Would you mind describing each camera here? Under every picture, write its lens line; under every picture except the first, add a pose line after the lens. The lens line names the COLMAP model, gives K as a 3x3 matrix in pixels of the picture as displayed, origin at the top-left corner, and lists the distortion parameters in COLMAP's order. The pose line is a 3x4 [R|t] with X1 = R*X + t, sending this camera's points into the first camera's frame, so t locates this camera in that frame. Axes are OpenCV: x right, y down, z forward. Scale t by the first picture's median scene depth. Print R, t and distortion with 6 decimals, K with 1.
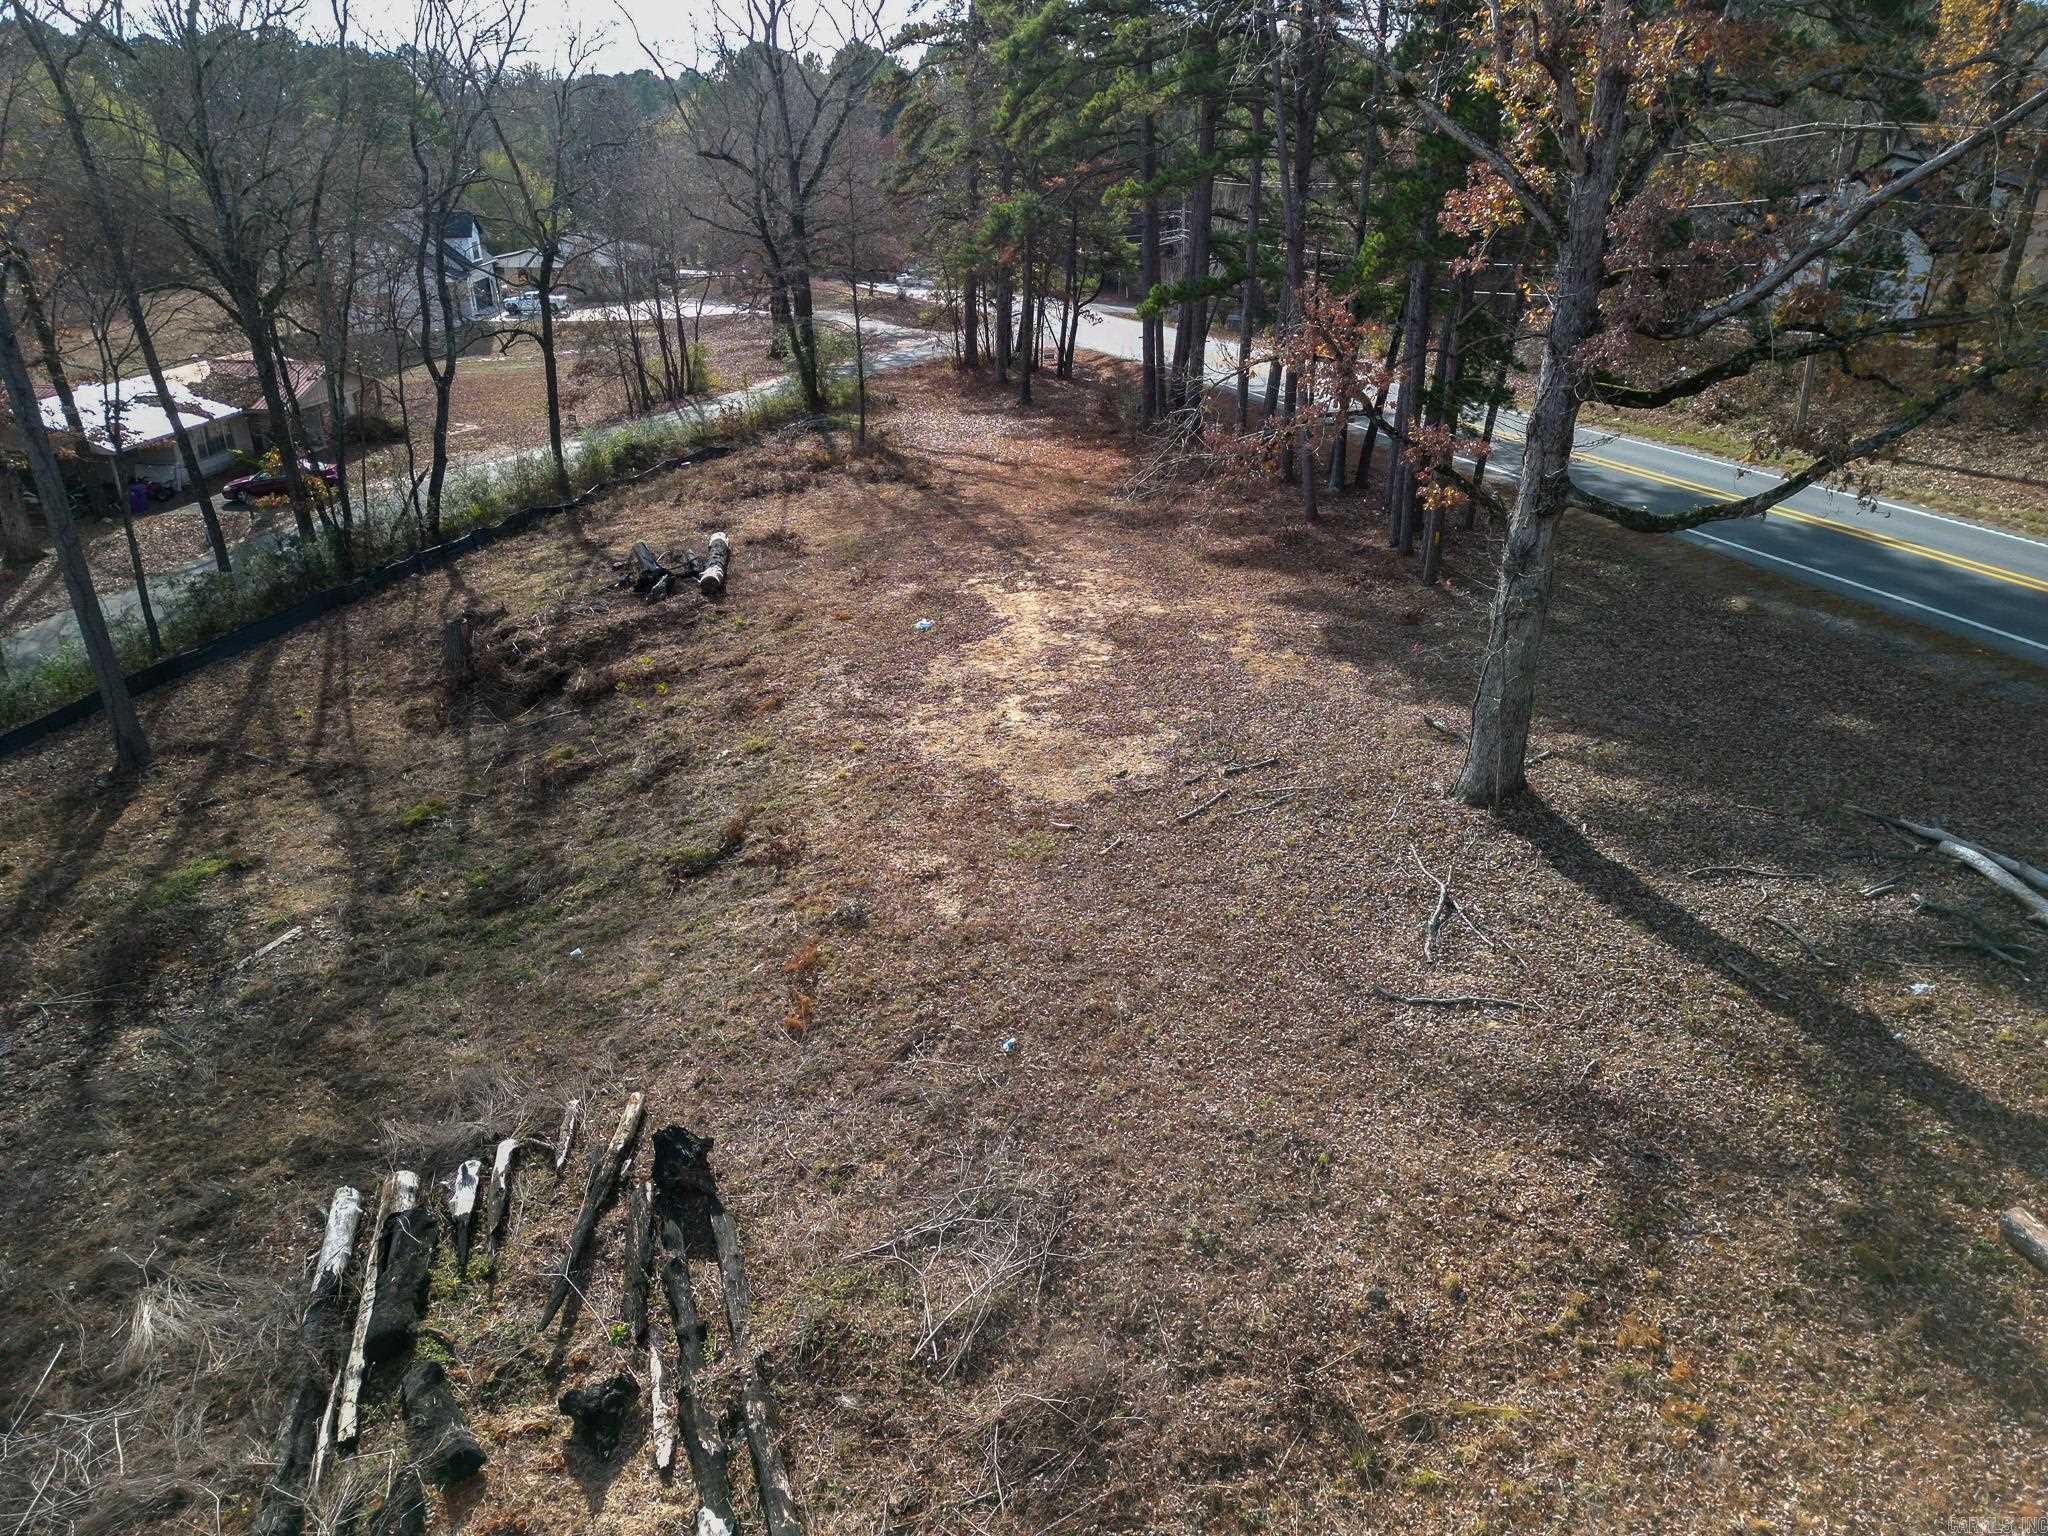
lens RADIAL K [[1447.1, 0, 1024.0], [0, 1447.1, 768.0], [0, 0, 1]] dist [0.053451, 0.000078]
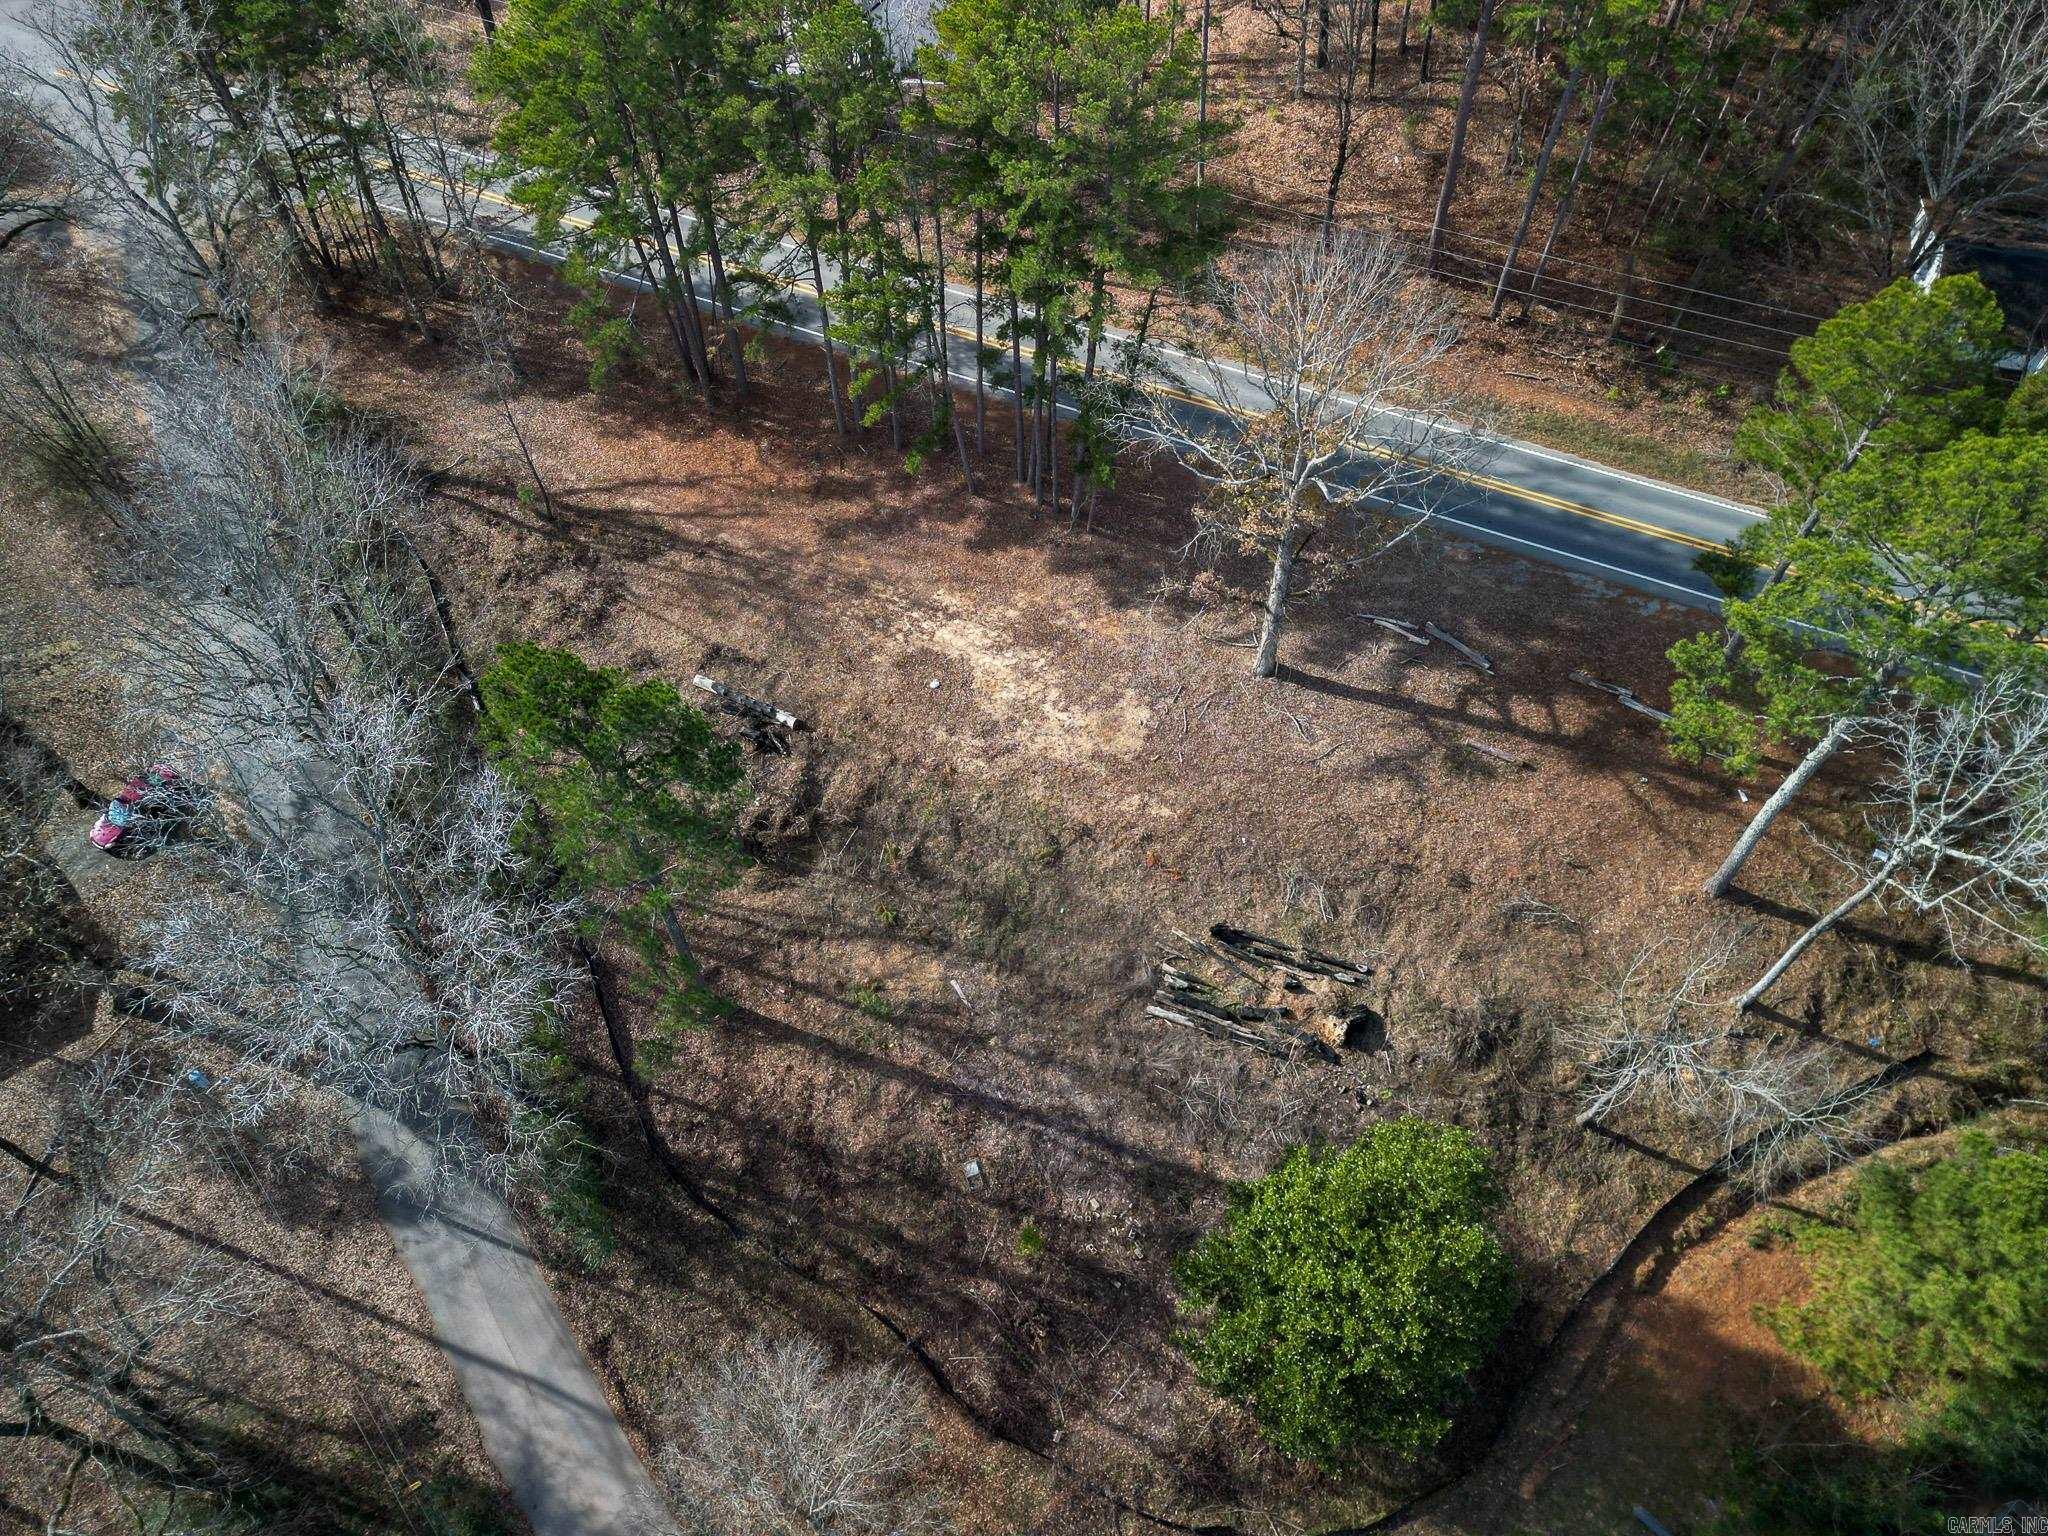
lens RADIAL K [[1477.5, 0, 1024.0], [0, 1477.5, 768.0], [0, 0, 1]] dist [0.088952, -0.003558]
pose [[0.627681, -0.639663, 0.443675, -1.130896], [0.323370, 0.732677, 0.598845, -1.392566], [-0.708130, -0.232413, 0.666736, -0.562466]]
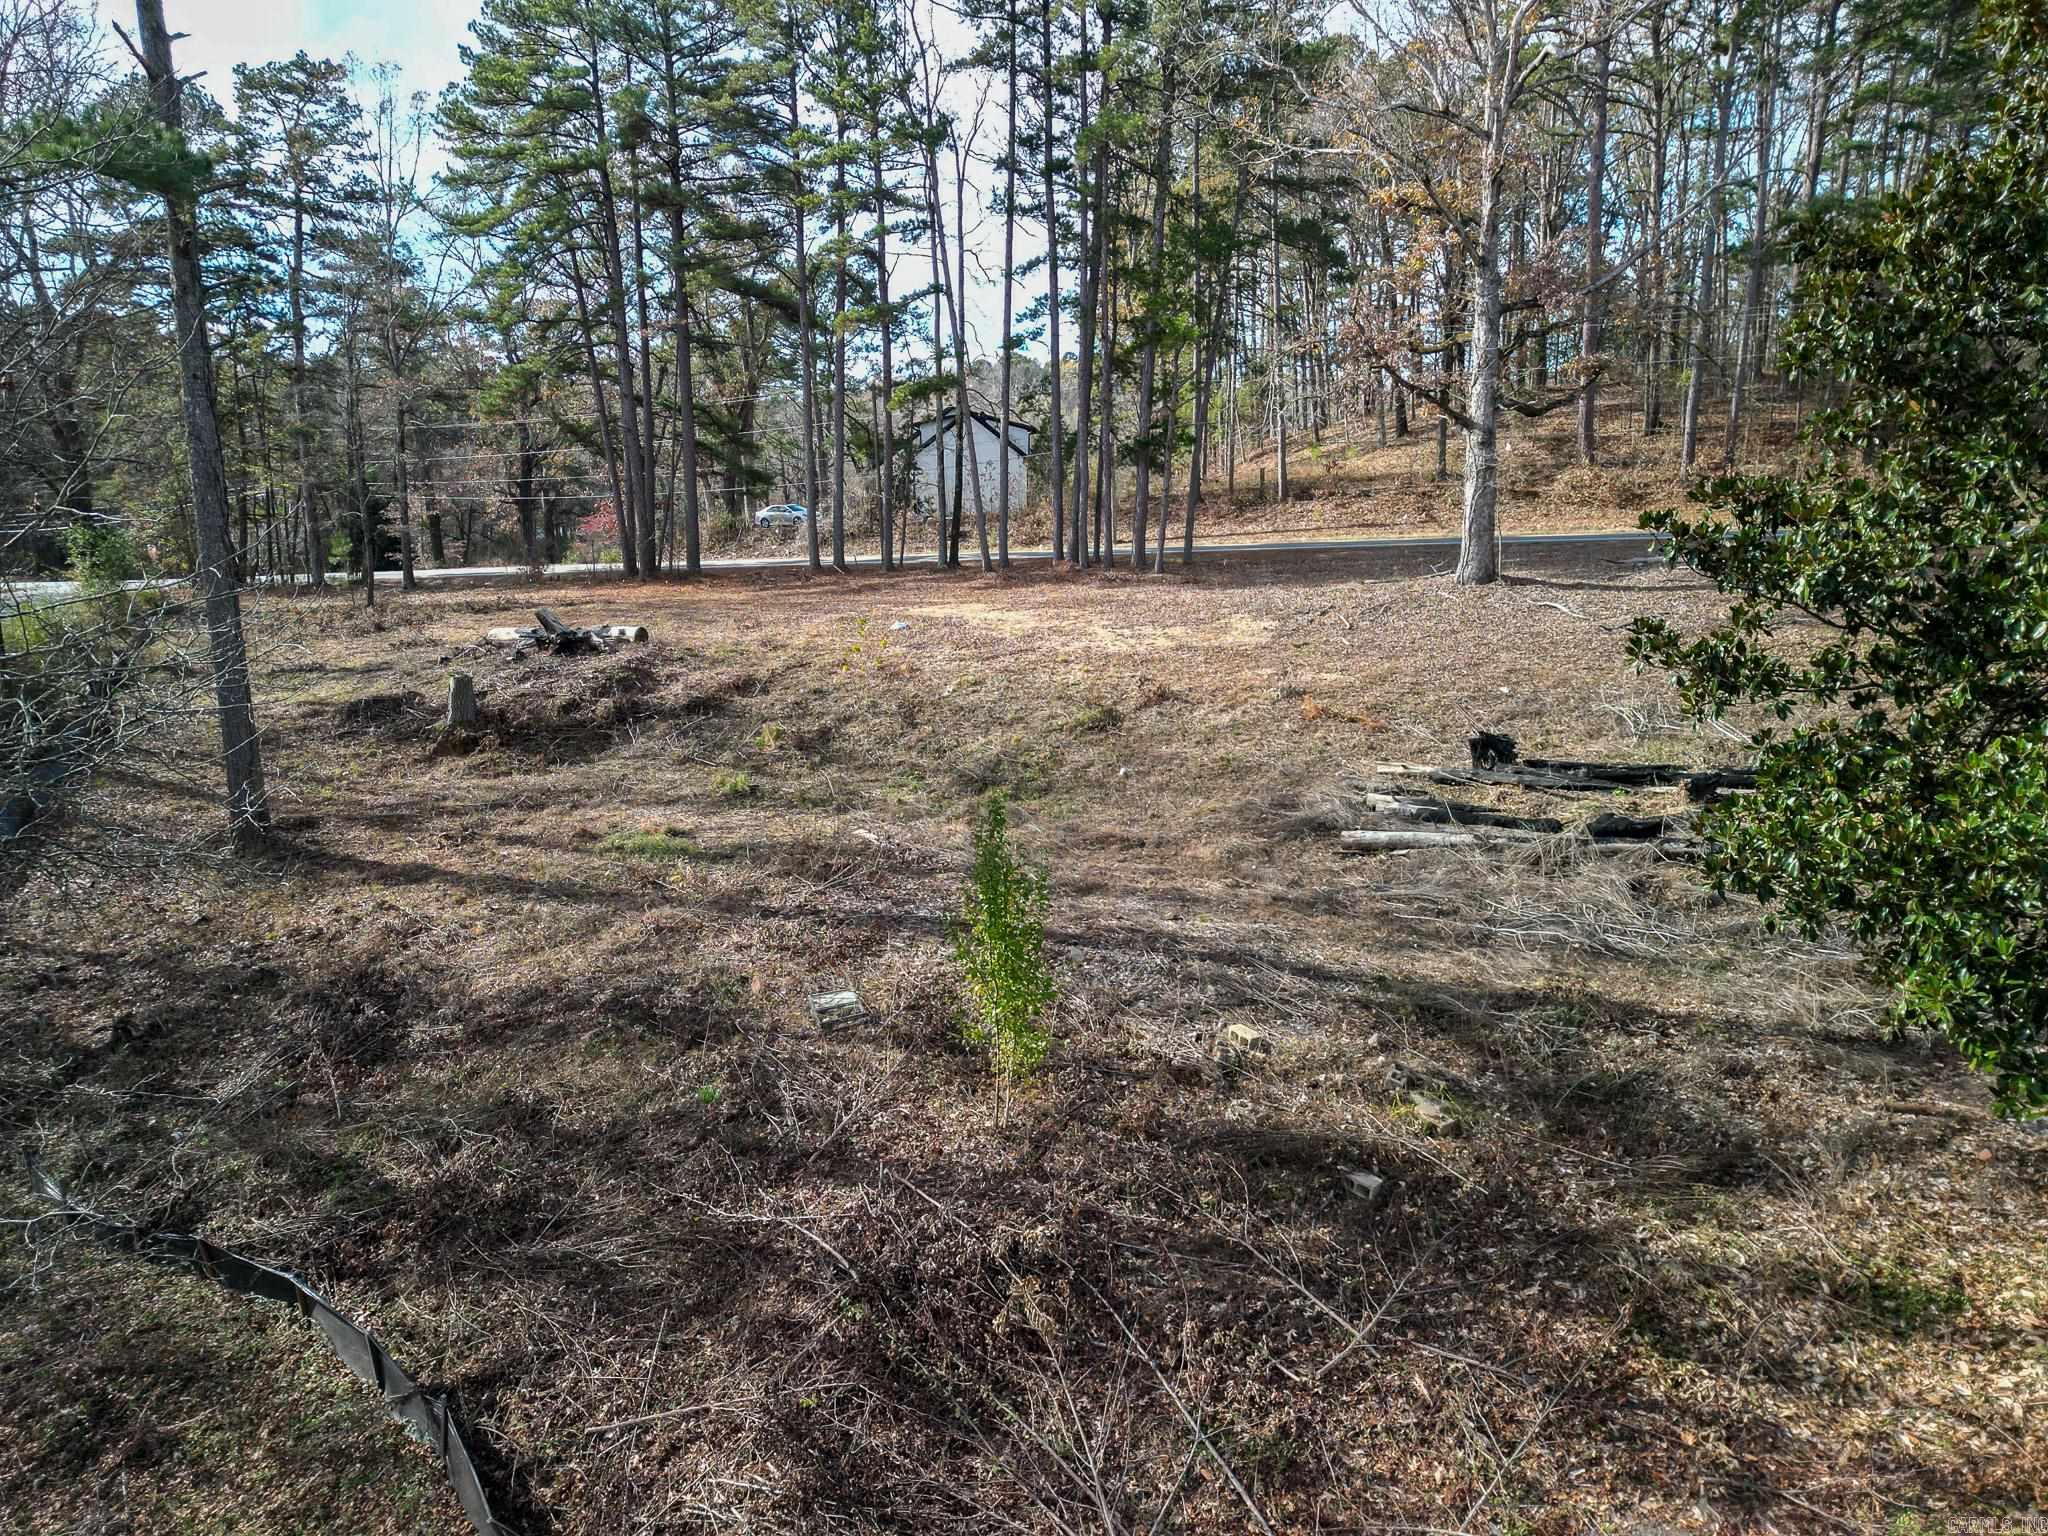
lens RADIAL K [[1447.1, 0, 1024.0], [0, 1447.1, 768.0], [0, 0, 1]] dist [0.053451, 0.000078]
pose [[0.659798, -0.127167, 0.740605, -1.013955], [0.295868, 0.949930, -0.100477, 0.174613], [-0.690745, 0.285416, 0.664386, 0.216034]]
